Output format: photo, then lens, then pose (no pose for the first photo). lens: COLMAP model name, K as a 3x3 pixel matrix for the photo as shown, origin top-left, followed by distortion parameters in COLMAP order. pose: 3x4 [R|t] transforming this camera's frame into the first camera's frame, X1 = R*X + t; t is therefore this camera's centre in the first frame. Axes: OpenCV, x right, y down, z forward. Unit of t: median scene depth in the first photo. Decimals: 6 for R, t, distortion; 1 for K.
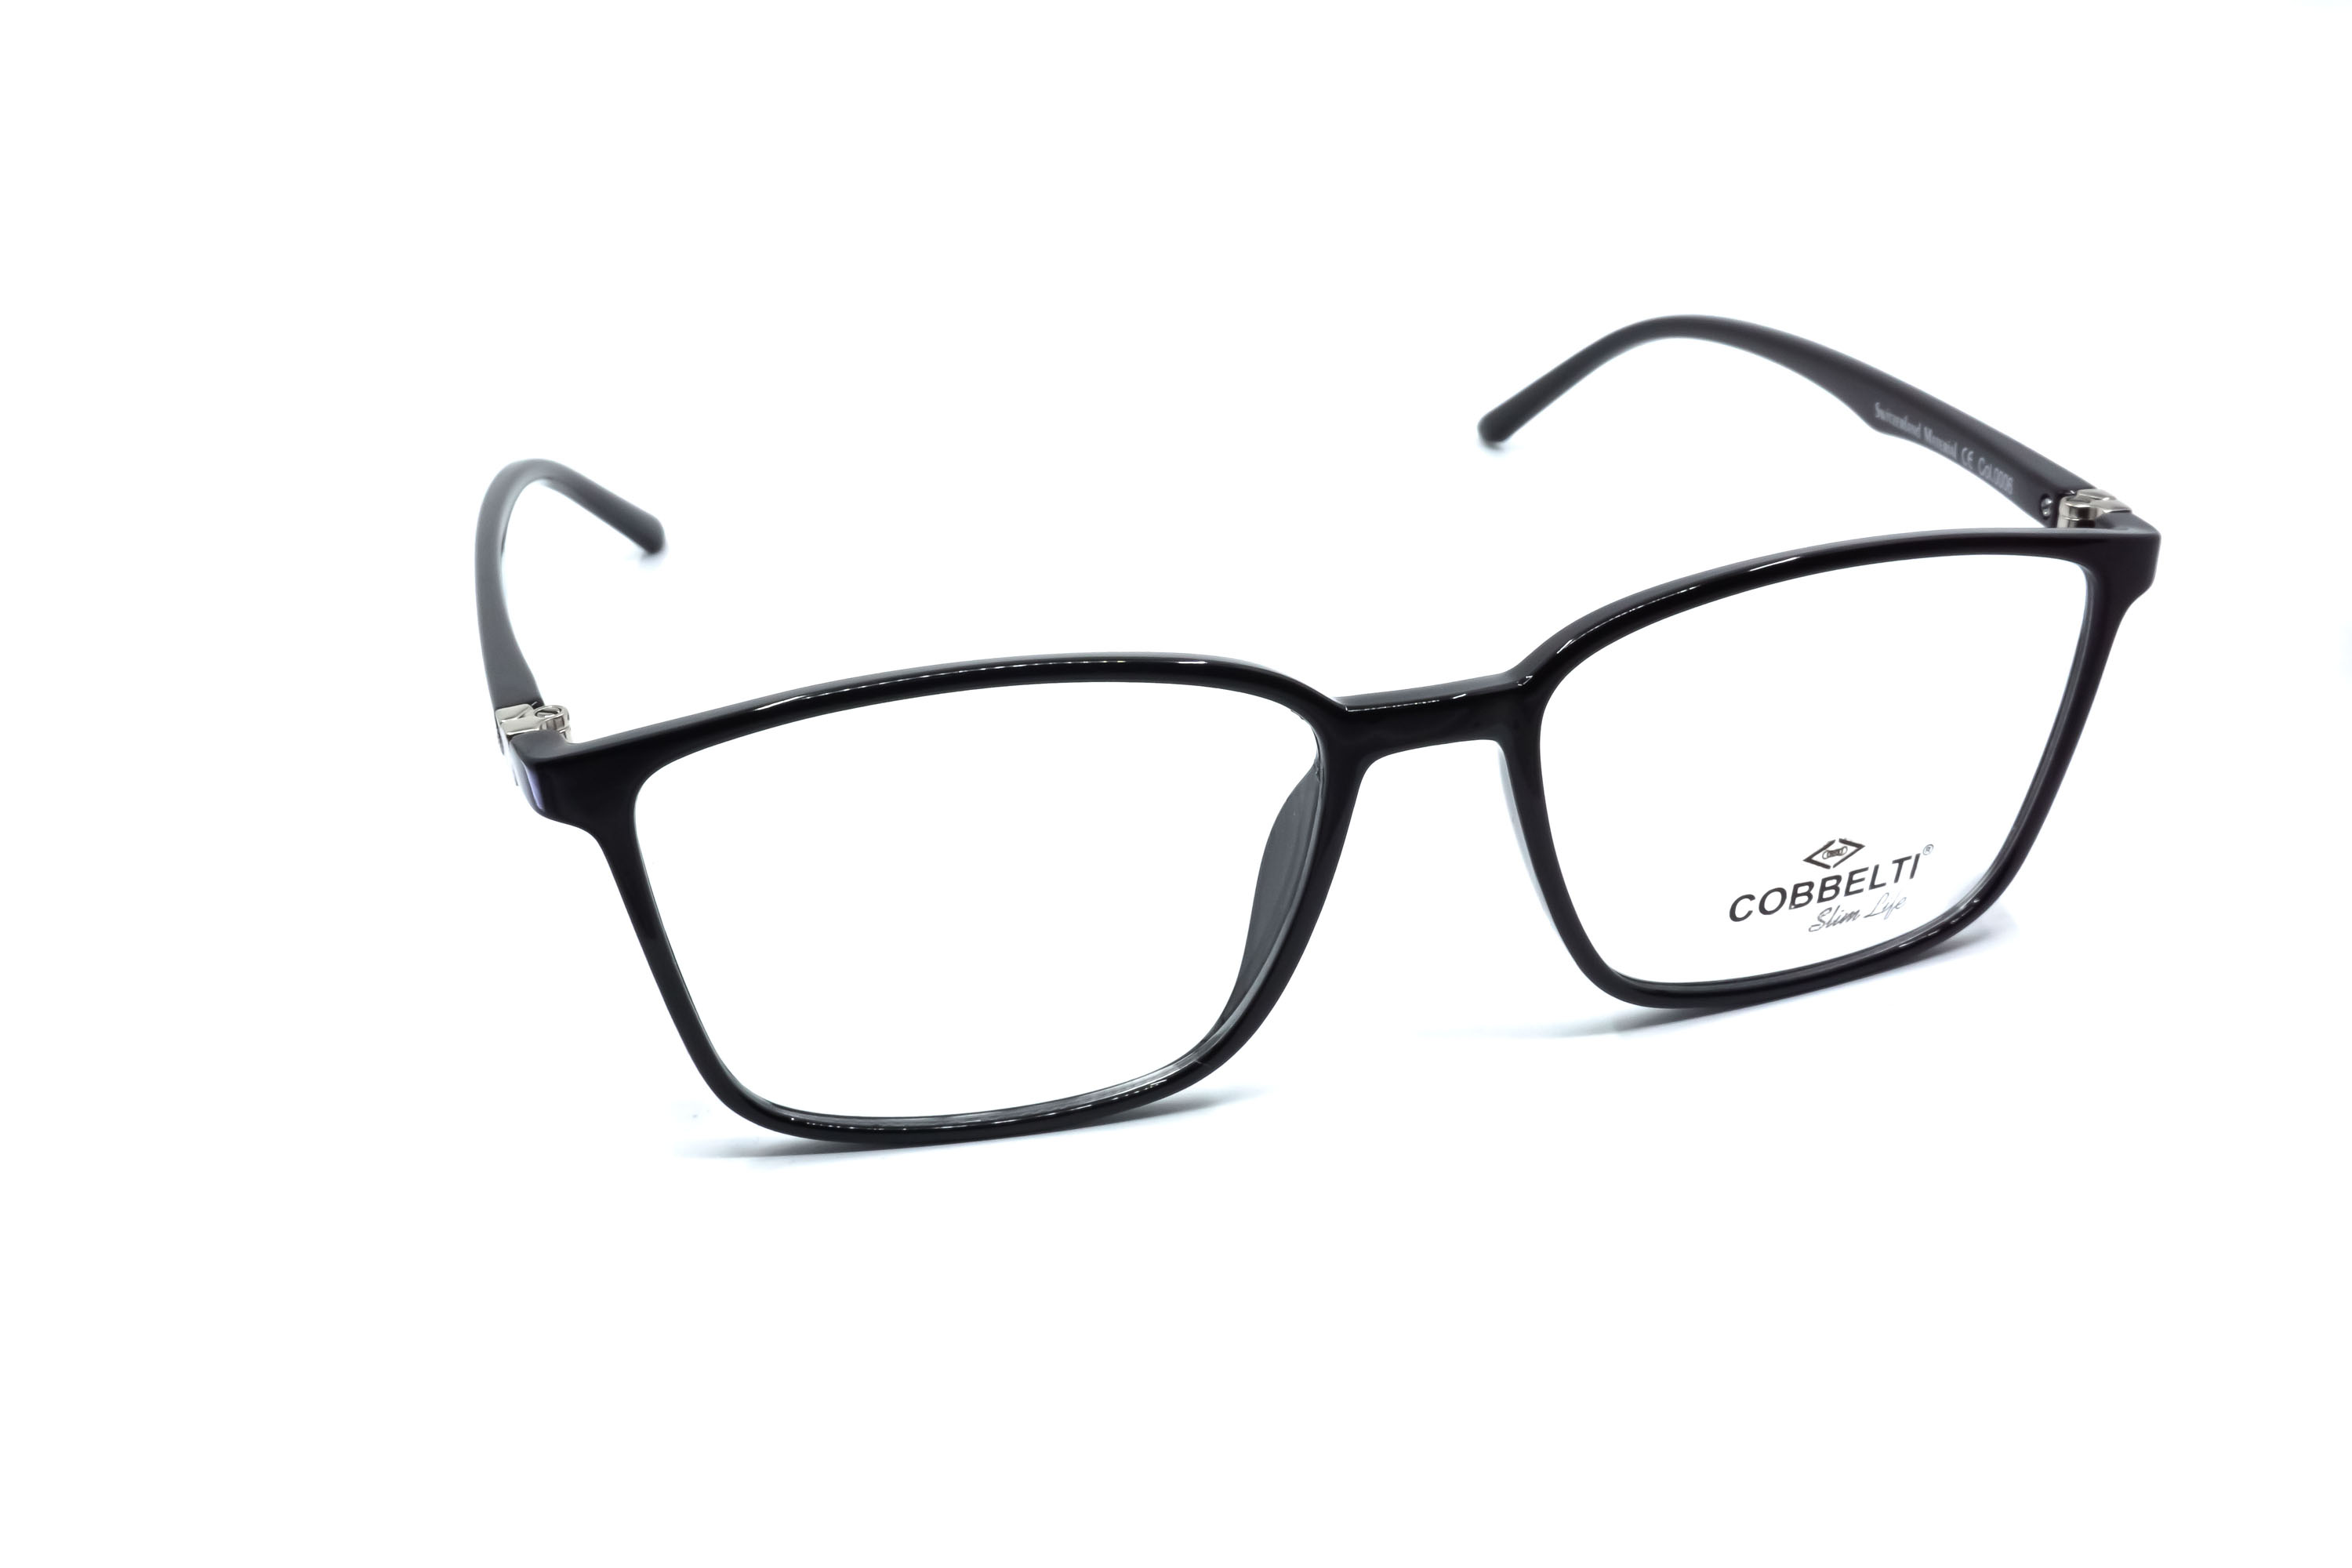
lens RADIAL K [[2570.5, 0, 1176.0], [0, 2570.5, 784.0], [0, 0, 1]] dist [0.019116, 0.014409]
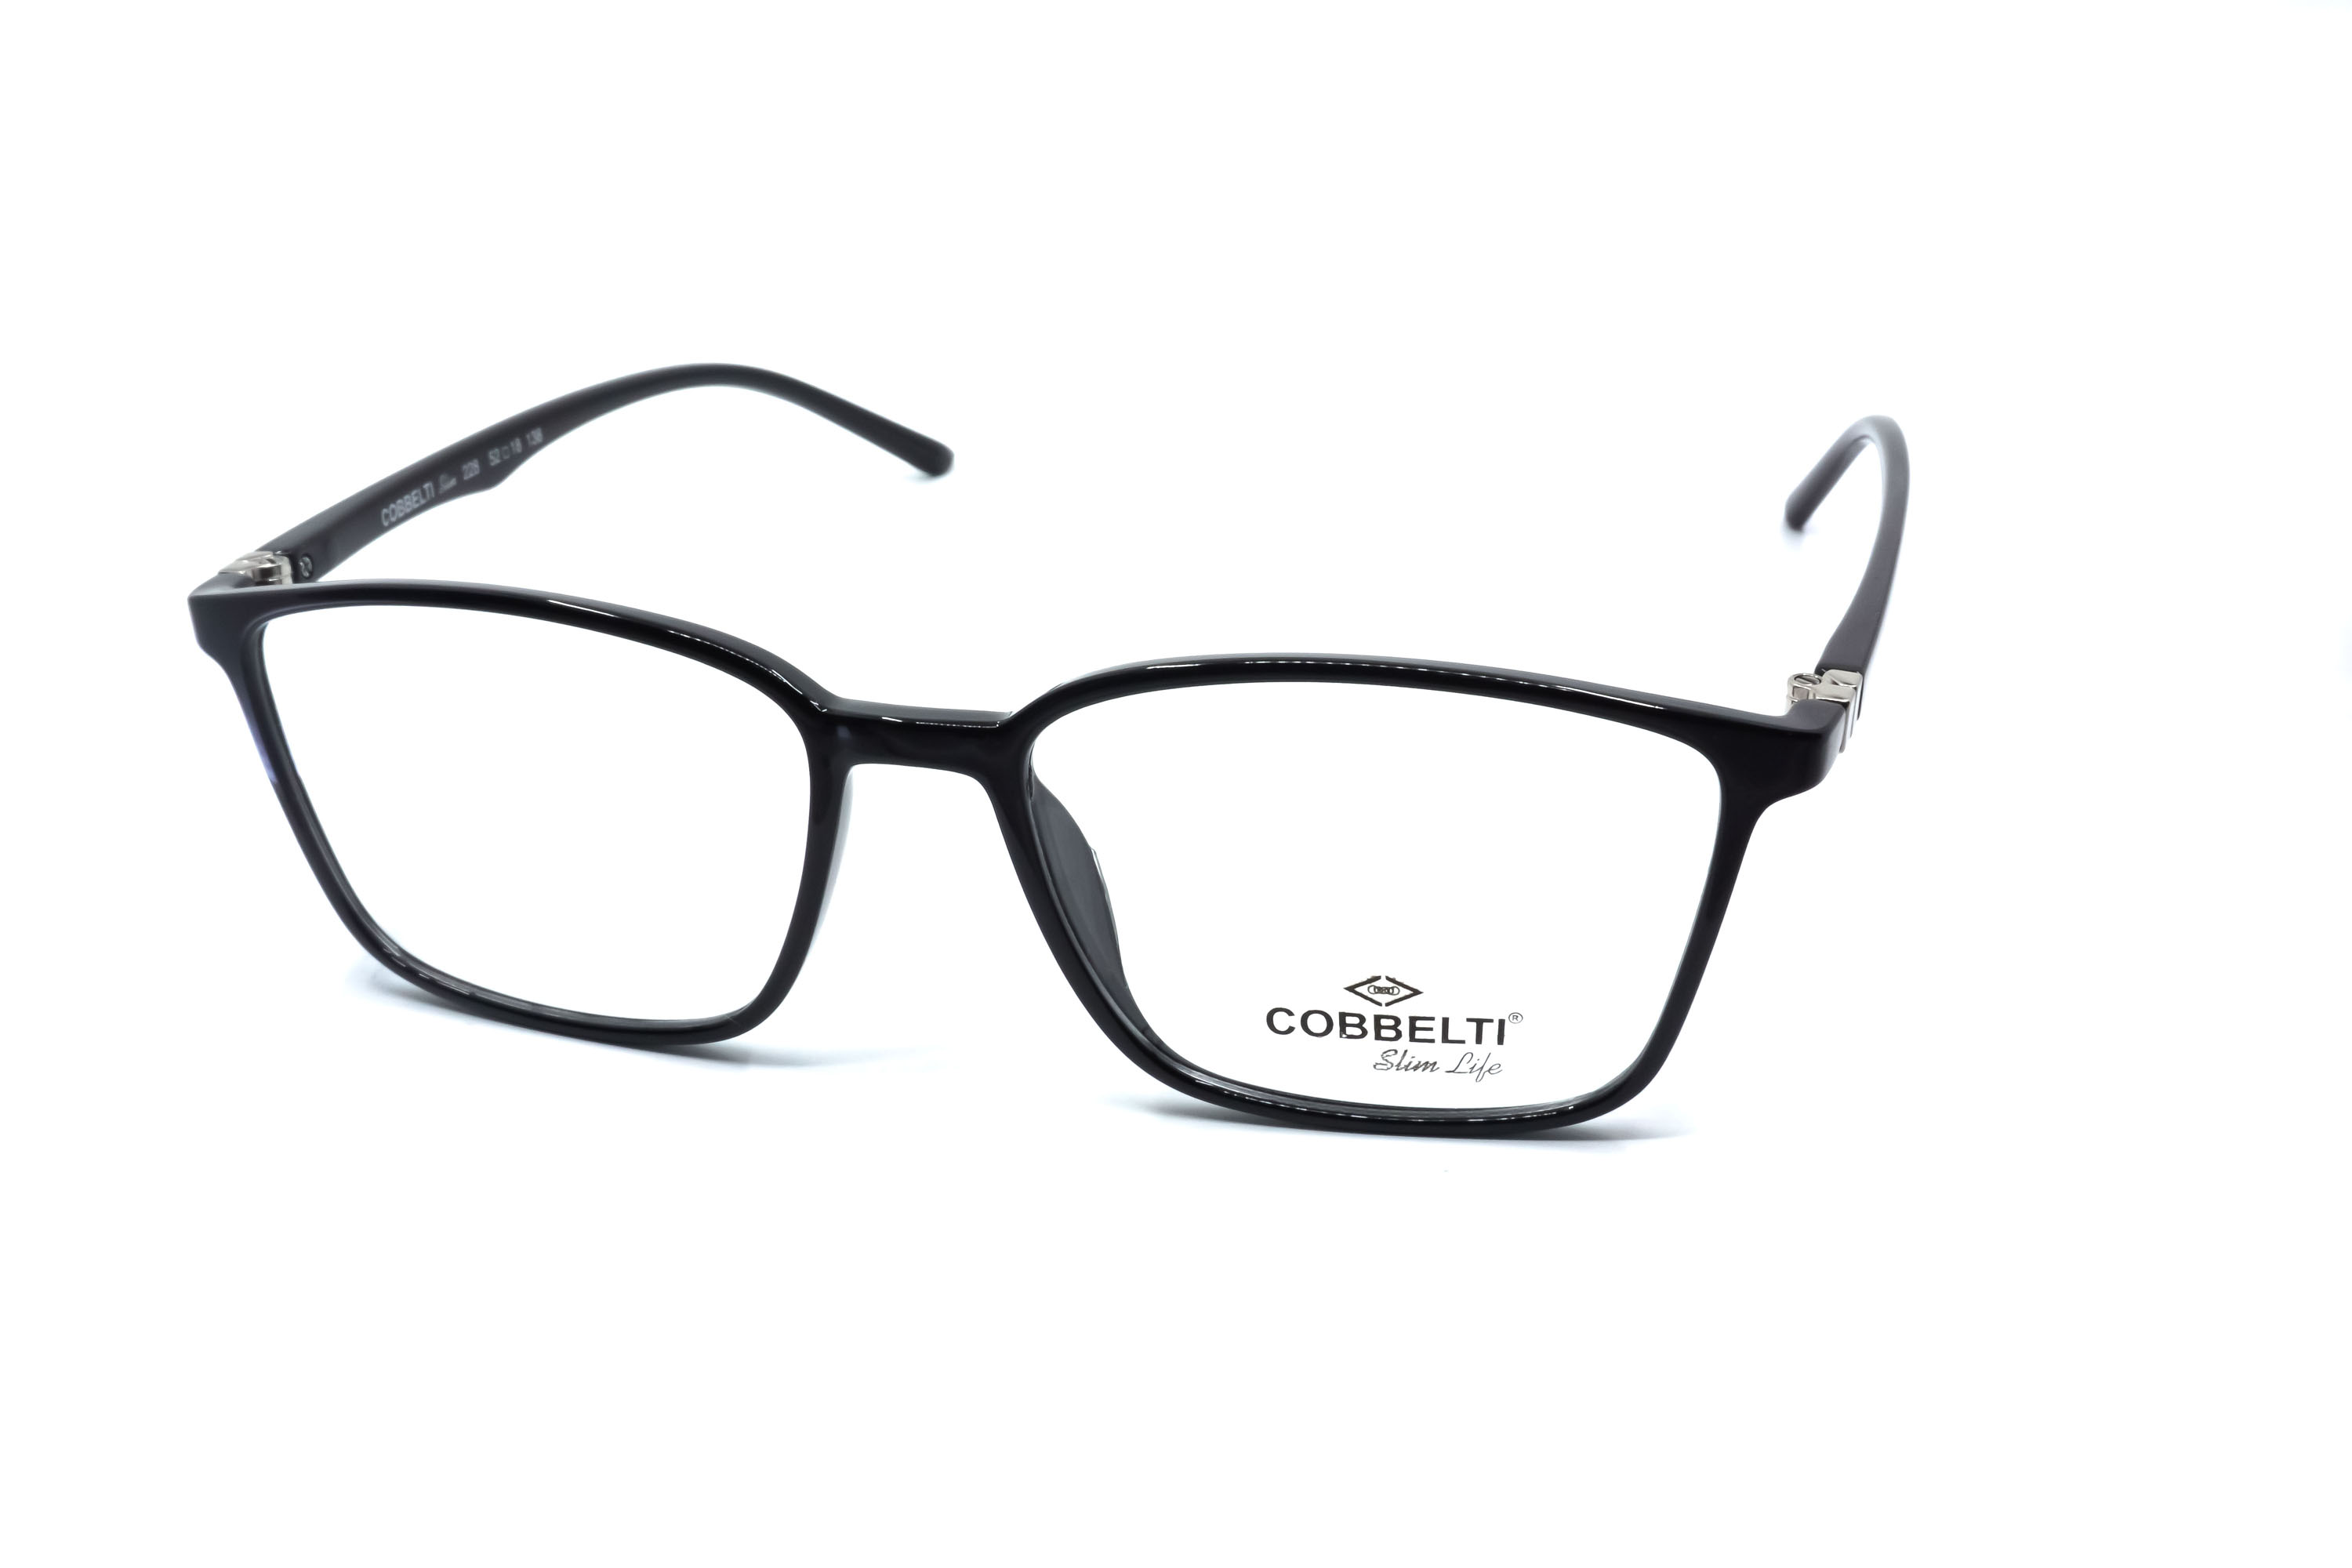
lens RADIAL K [[2556.1, 0, 1176.0], [0, 2556.1, 784.0], [0, 0, 1]] dist [0.014847, 0.016252]
pose [[0.874548, 0.230992, -0.426389, 0.559998], [-0.225582, 0.972123, 0.063957, -0.086322], [0.429276, 0.040252, 0.902276, 0.135869]]
